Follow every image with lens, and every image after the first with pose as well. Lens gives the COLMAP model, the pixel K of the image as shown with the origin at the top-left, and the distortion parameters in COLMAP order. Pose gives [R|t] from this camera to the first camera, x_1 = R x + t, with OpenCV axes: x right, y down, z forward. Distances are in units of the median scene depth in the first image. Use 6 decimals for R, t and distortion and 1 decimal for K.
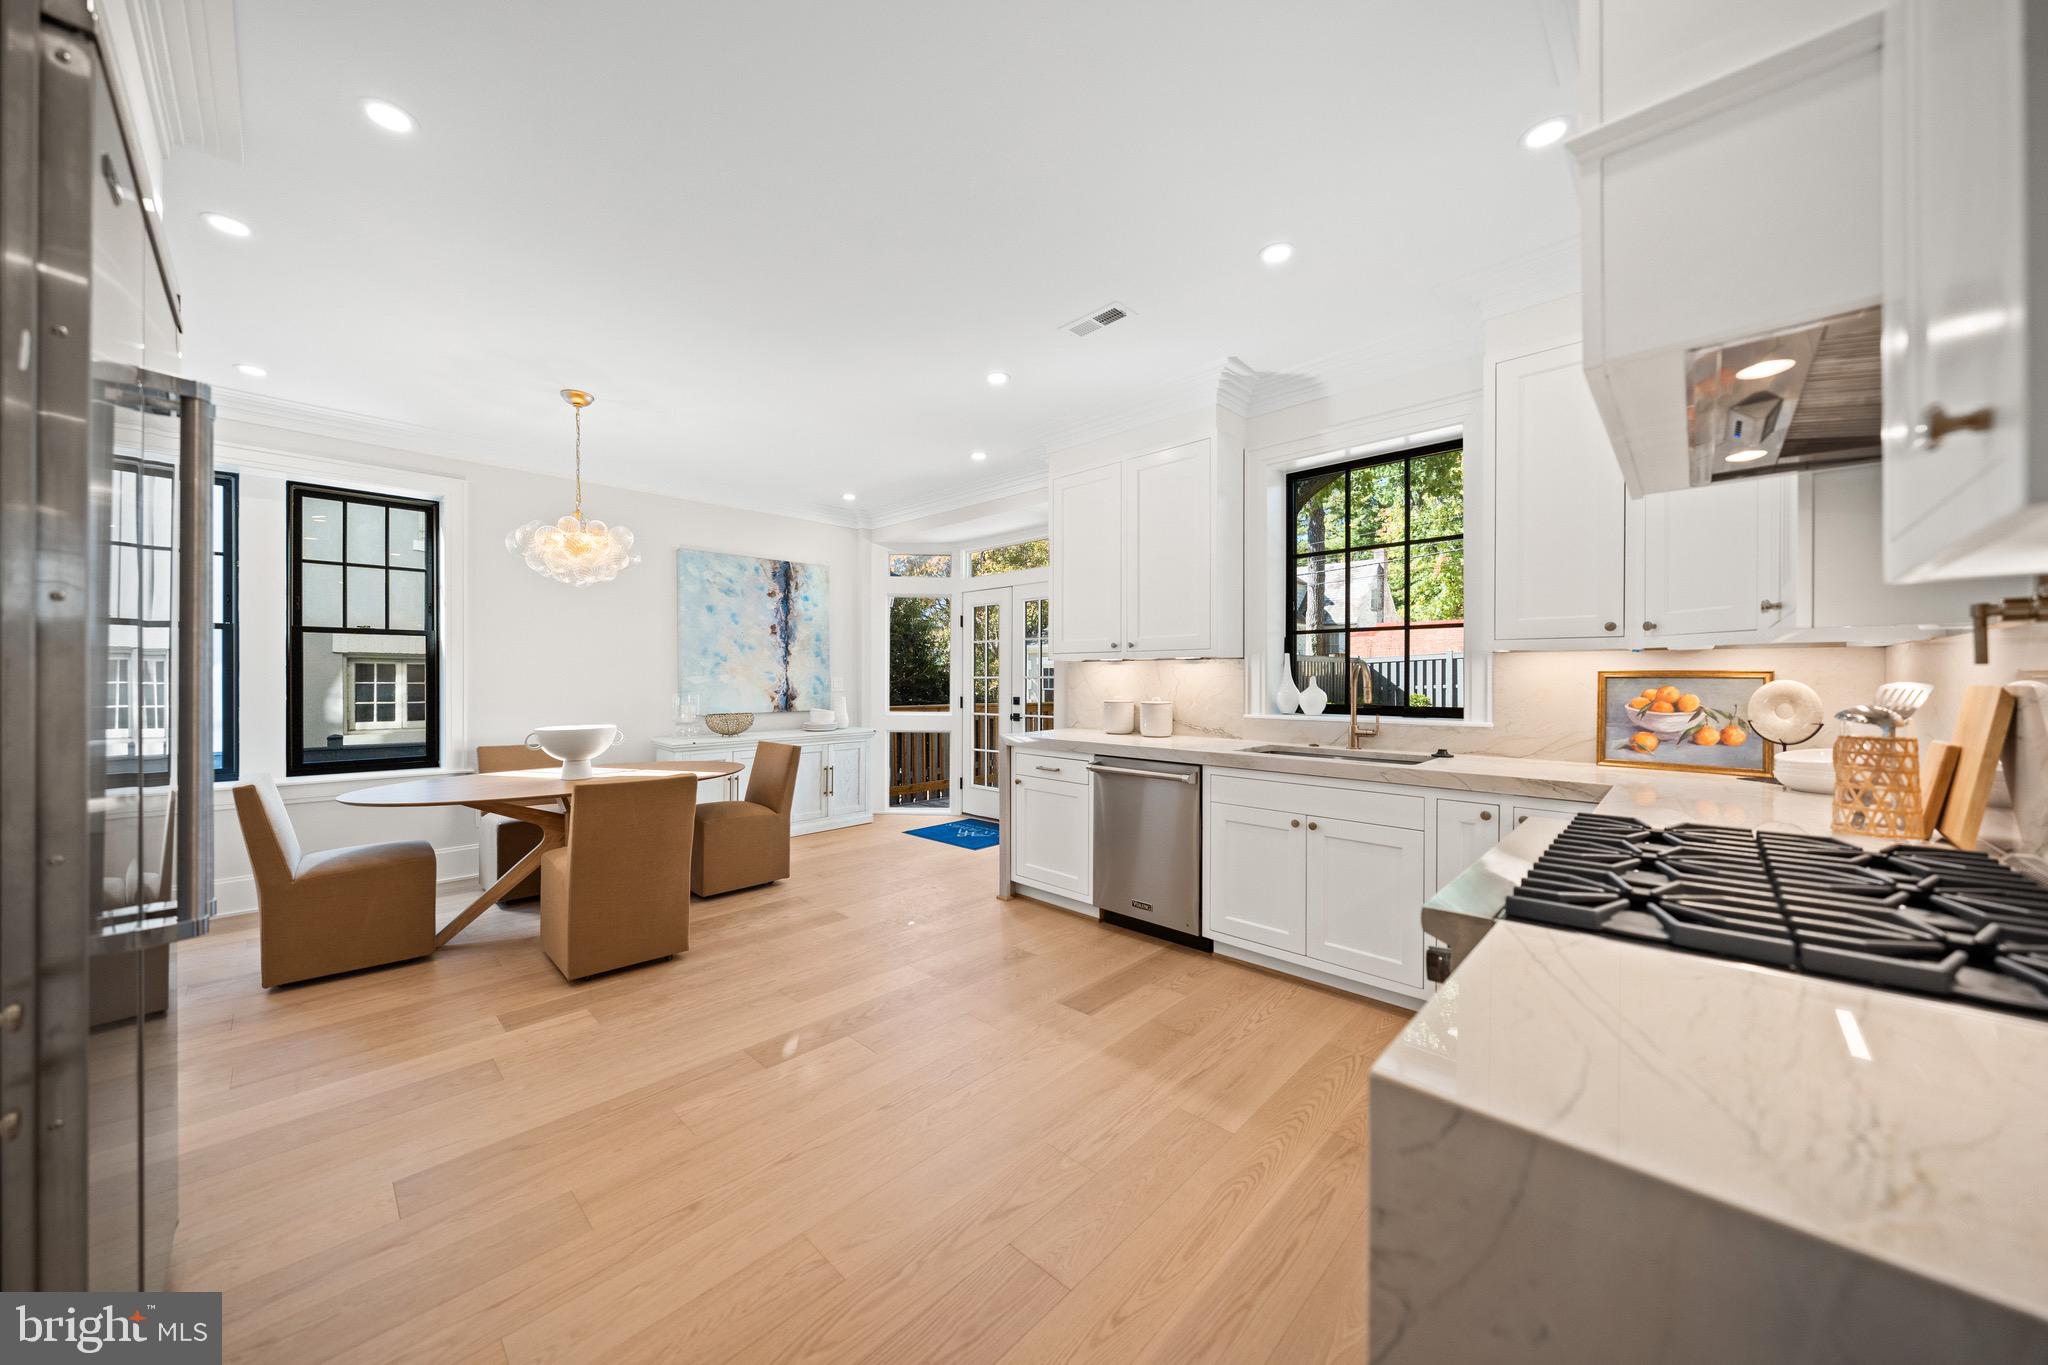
lens RADIAL K [[711.4, 0, 1018.5], [0, 711.4, 682.0], [0, 0, 1]] dist [-0.000739, -0.000076]
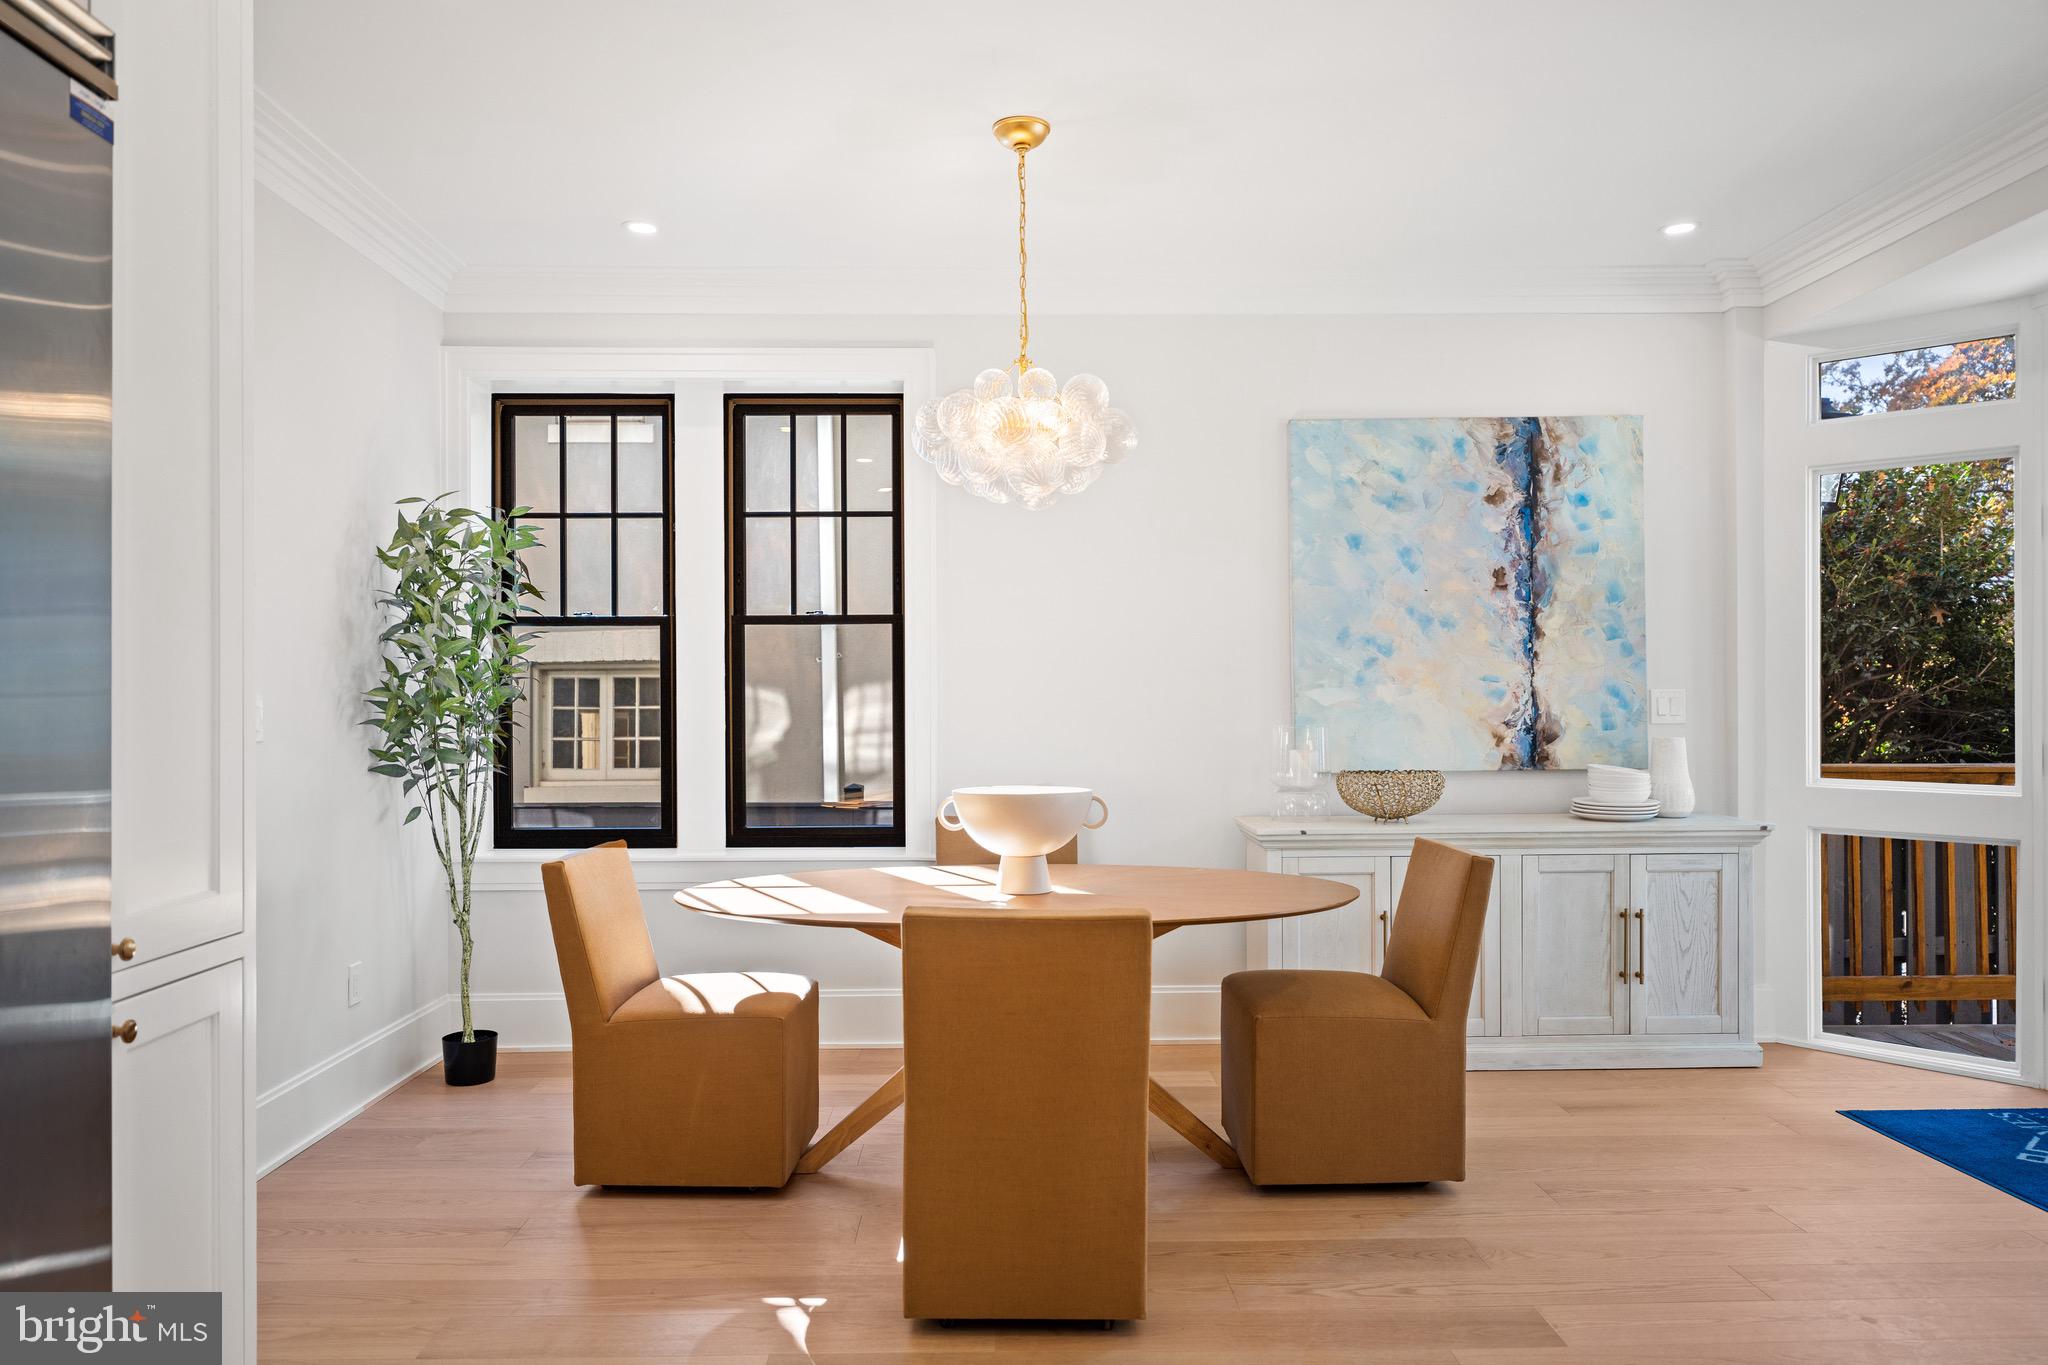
lens RADIAL K [[1392.6, 0, 1017.0], [0, 1392.6, 700.6], [0, 0, 1]] dist [0.006166, -0.001305]
pose [[0.708195, -0.003299, -0.706010, 0.047175], [0.001038, 0.999993, -0.003632, 0.002957], [0.706017, 0.001840, 0.708193, 0.206399]]
